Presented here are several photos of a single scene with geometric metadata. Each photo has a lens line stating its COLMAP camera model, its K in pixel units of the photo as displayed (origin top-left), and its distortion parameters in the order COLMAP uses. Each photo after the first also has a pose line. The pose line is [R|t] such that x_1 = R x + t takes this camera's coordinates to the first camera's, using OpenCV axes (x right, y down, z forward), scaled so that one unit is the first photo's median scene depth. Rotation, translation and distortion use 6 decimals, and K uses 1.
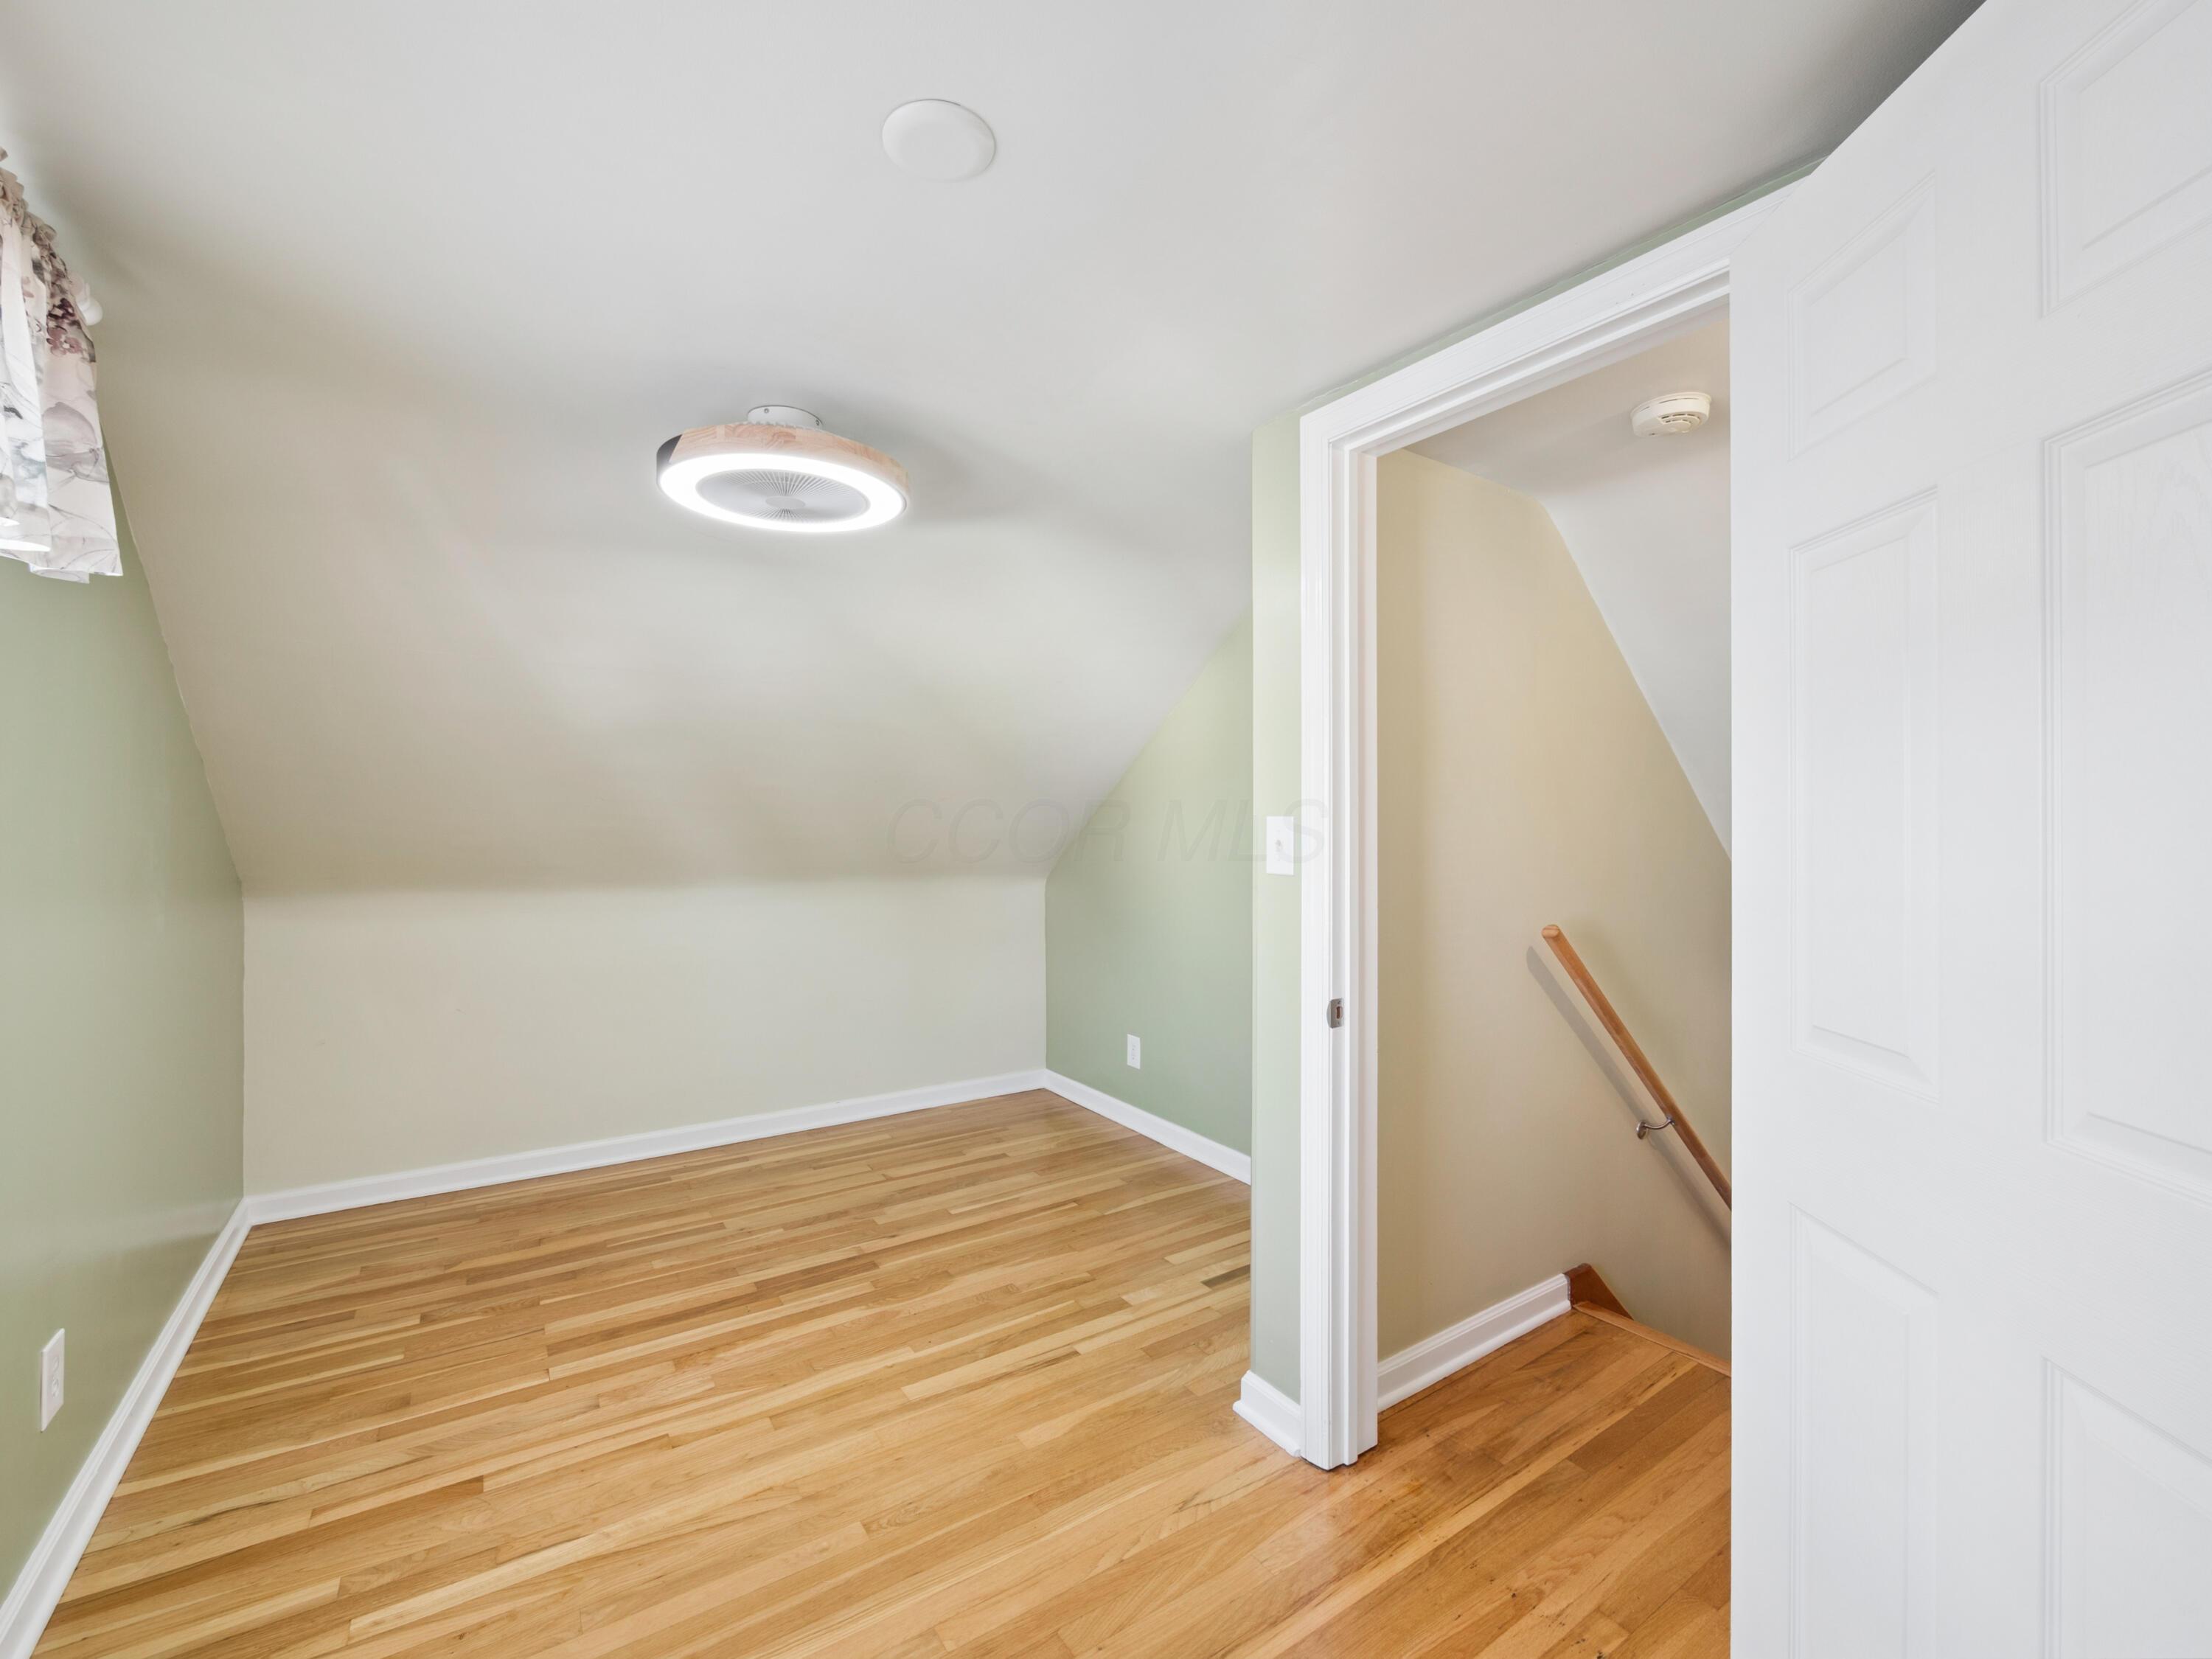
lens RADIAL K [[935.1, 0, 1099.2], [0, 935.1, 817.8], [0, 0, 1]] dist [-0.003253, 0.000769]
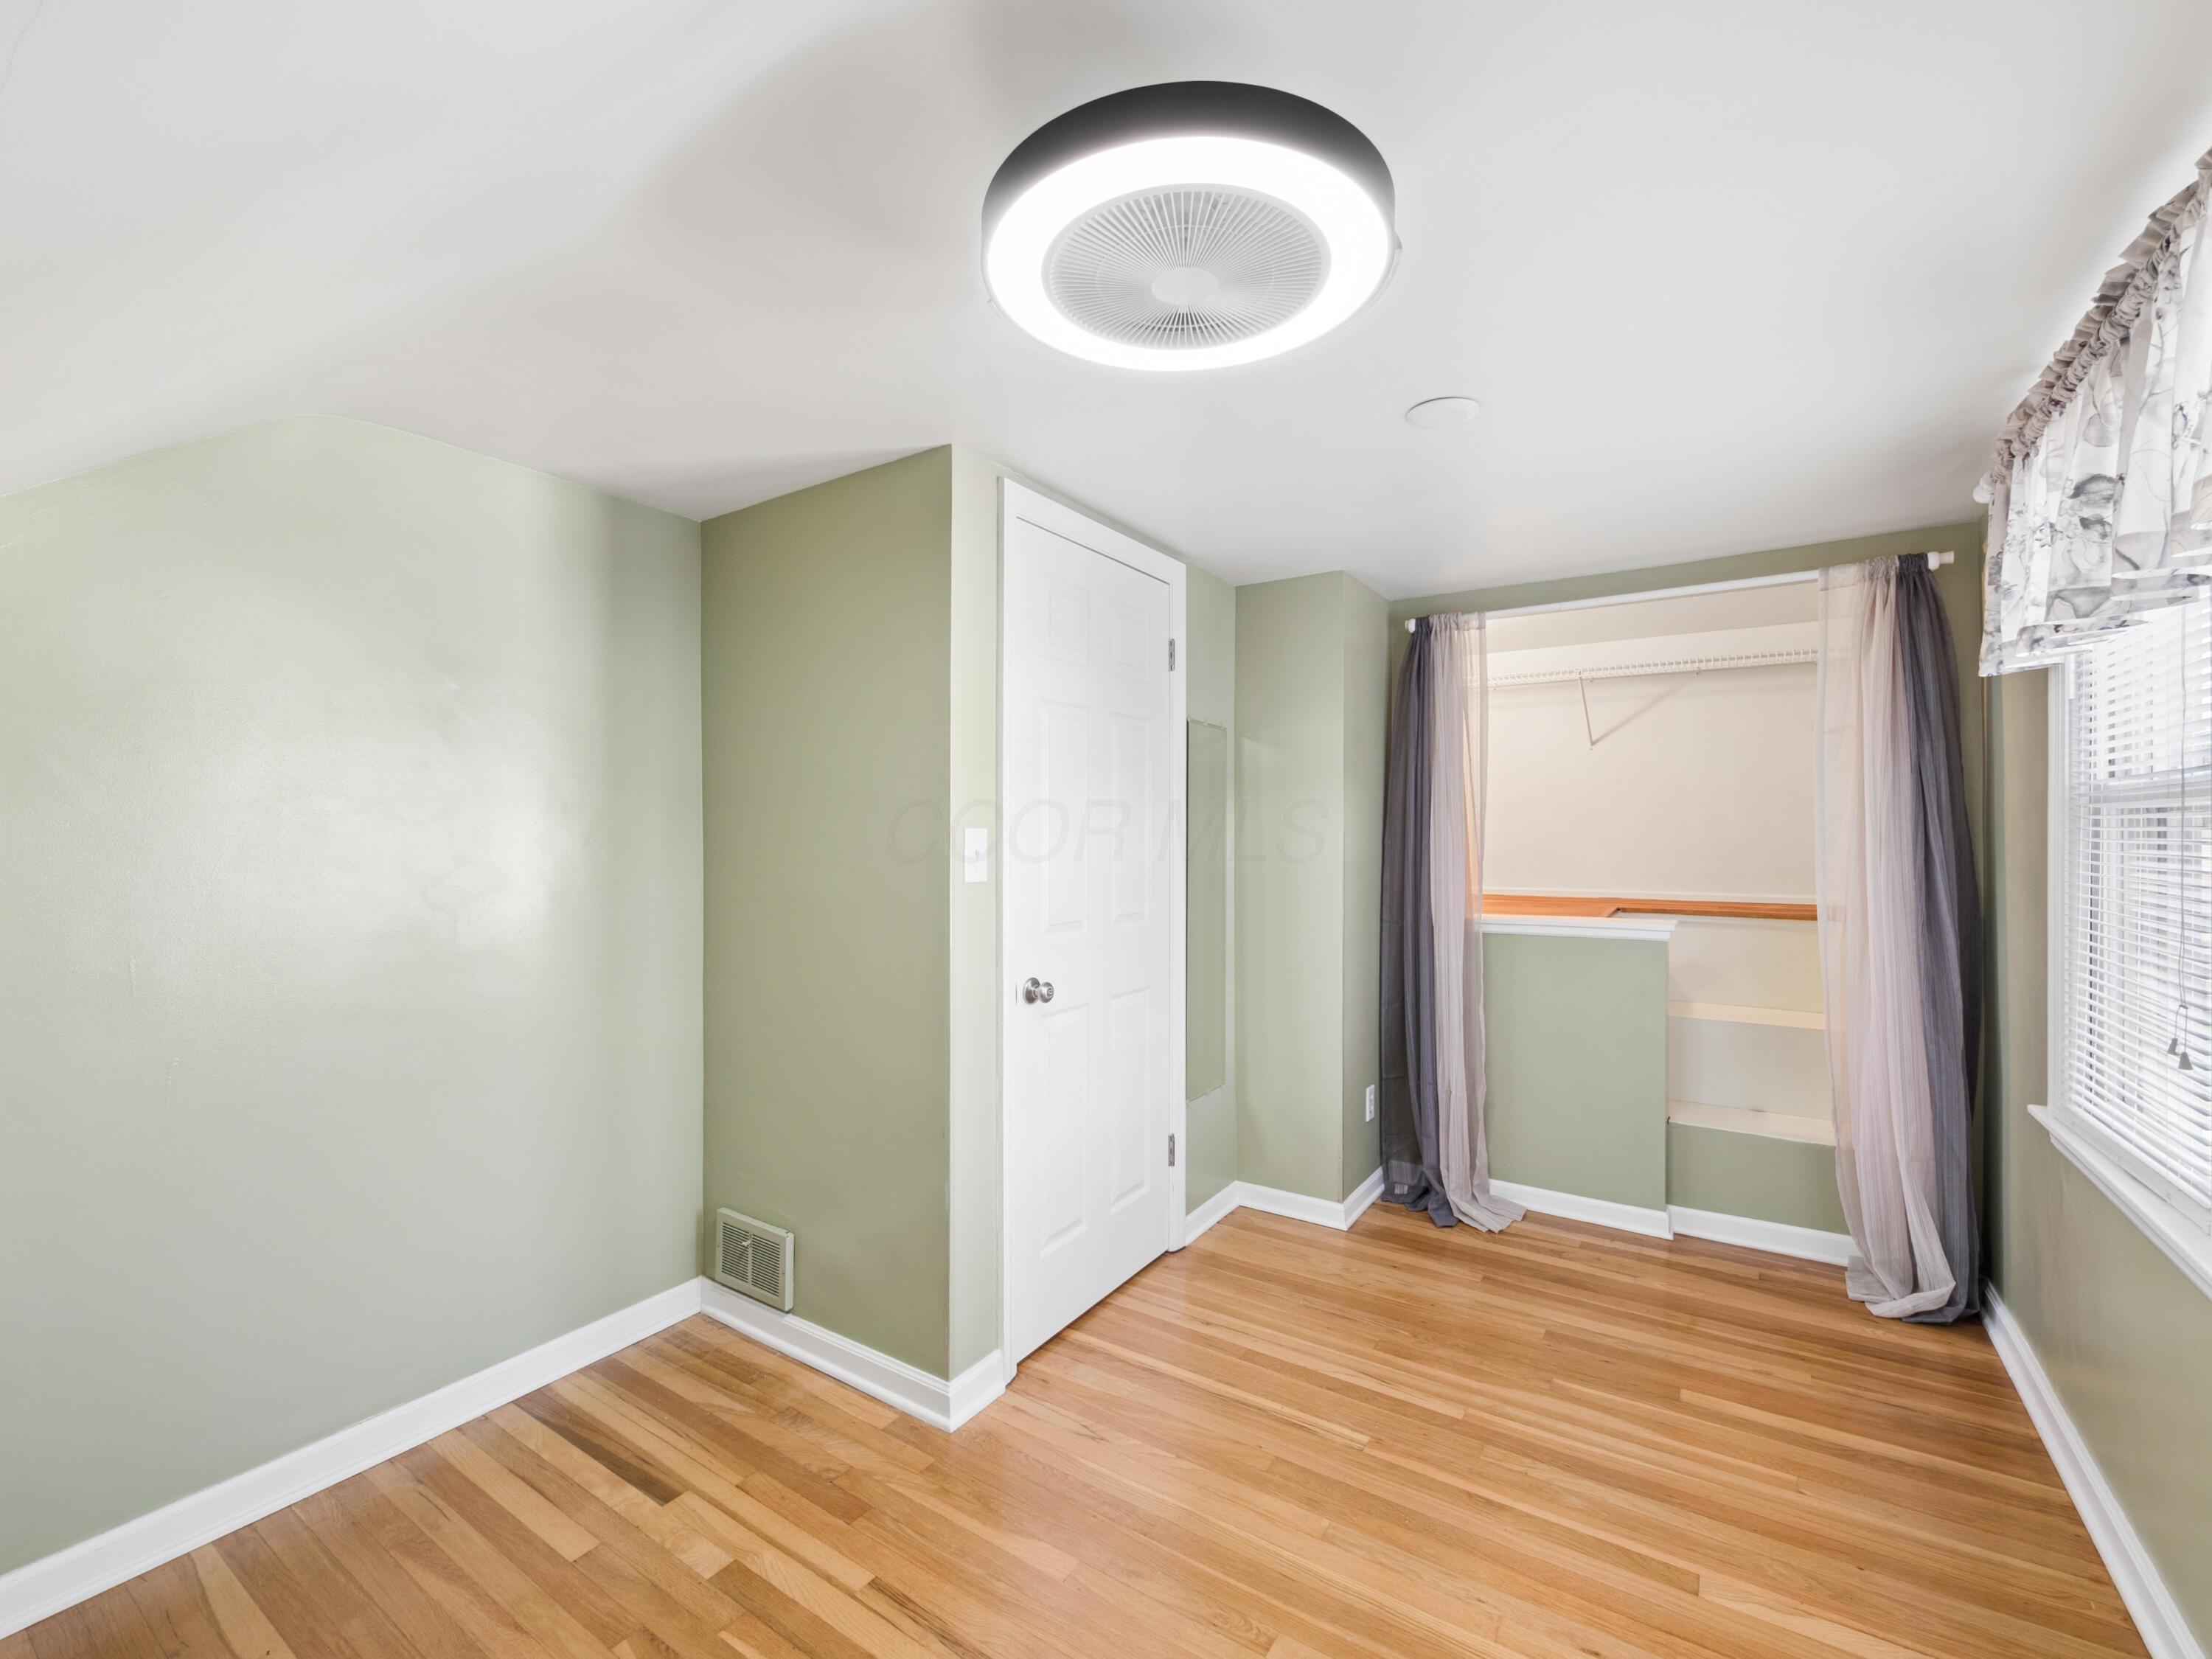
lens RADIAL K [[935.1, 0, 1109.3], [0, 935.1, 838.1], [0, 0, 1]] dist [-0.003253, 0.000769]
pose [[-0.378400, -0.008003, 0.925607, -0.920062], [-0.001309, 0.999966, 0.008110, 0.000671], [-0.925641, 0.001857, -0.378398, 1.359222]]
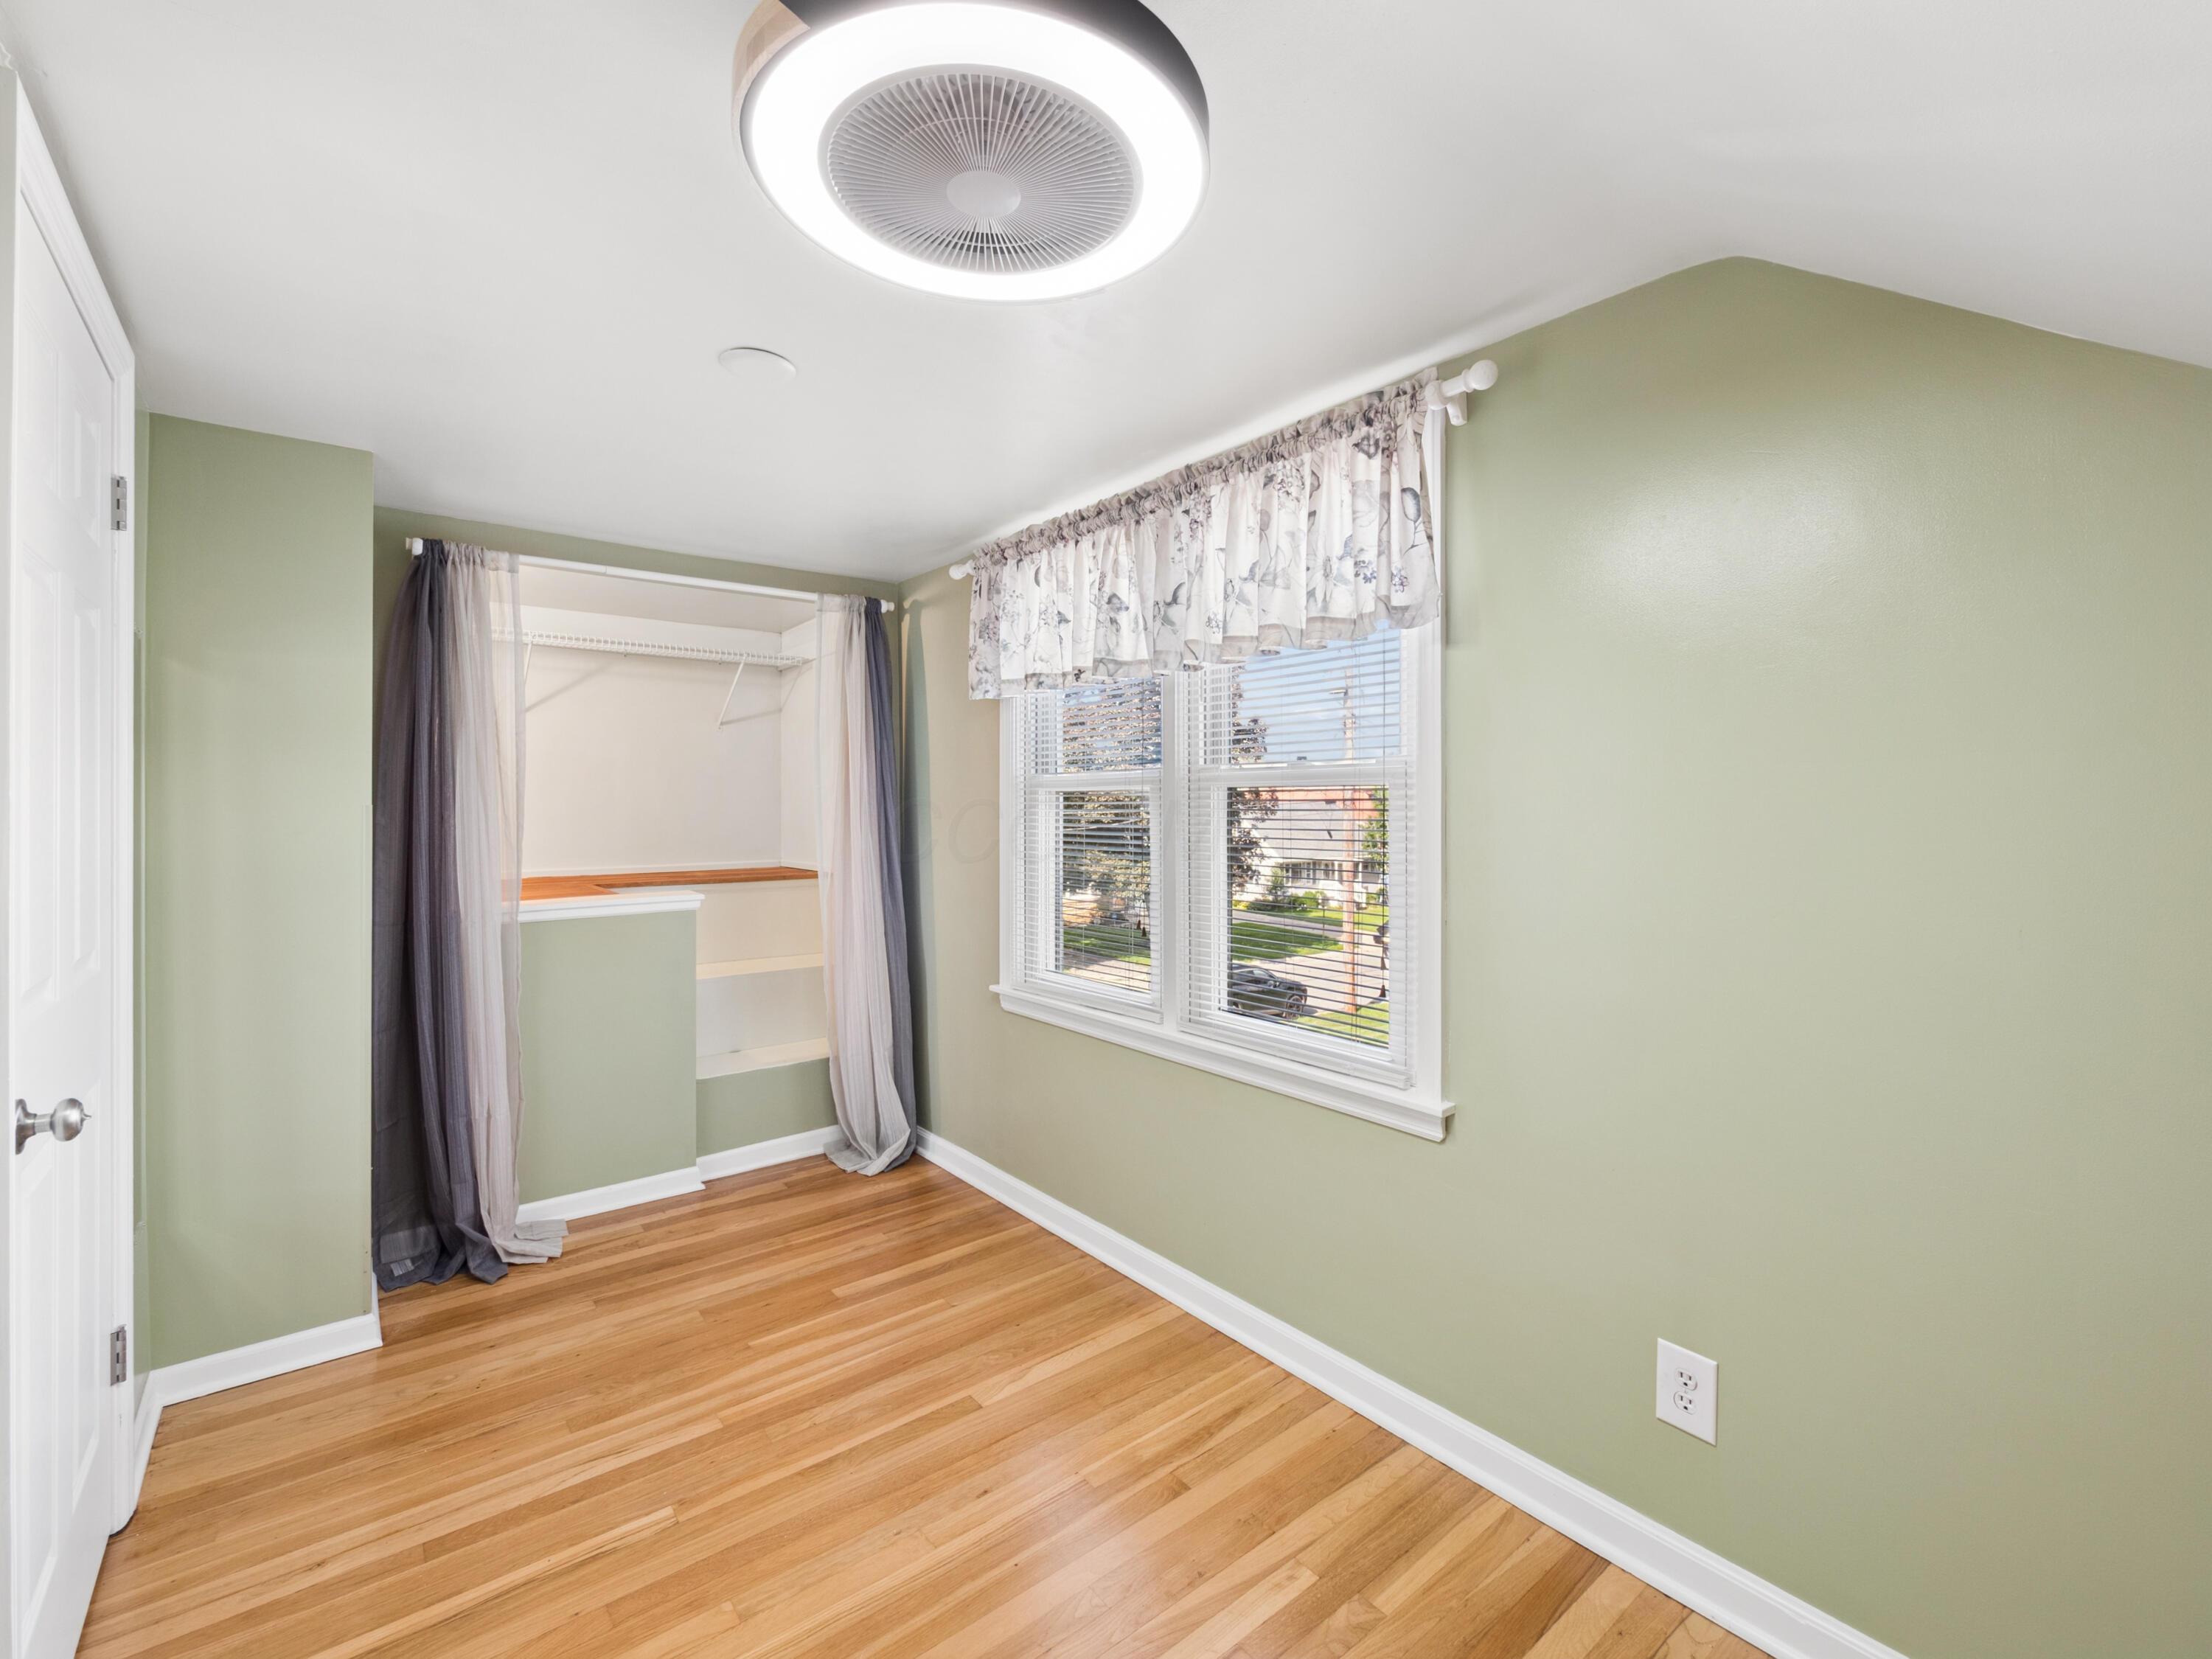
lens RADIAL K [[935.1, 0, 1114.2], [0, 935.1, 811.5], [0, 0, 1]] dist [-0.003253, 0.000769]
pose [[-0.998471, 0.002970, -0.055191, -0.435857], [0.002738, 0.999987, 0.004262, 0.005492], [0.055203, 0.004104, -0.998467, 1.623688]]
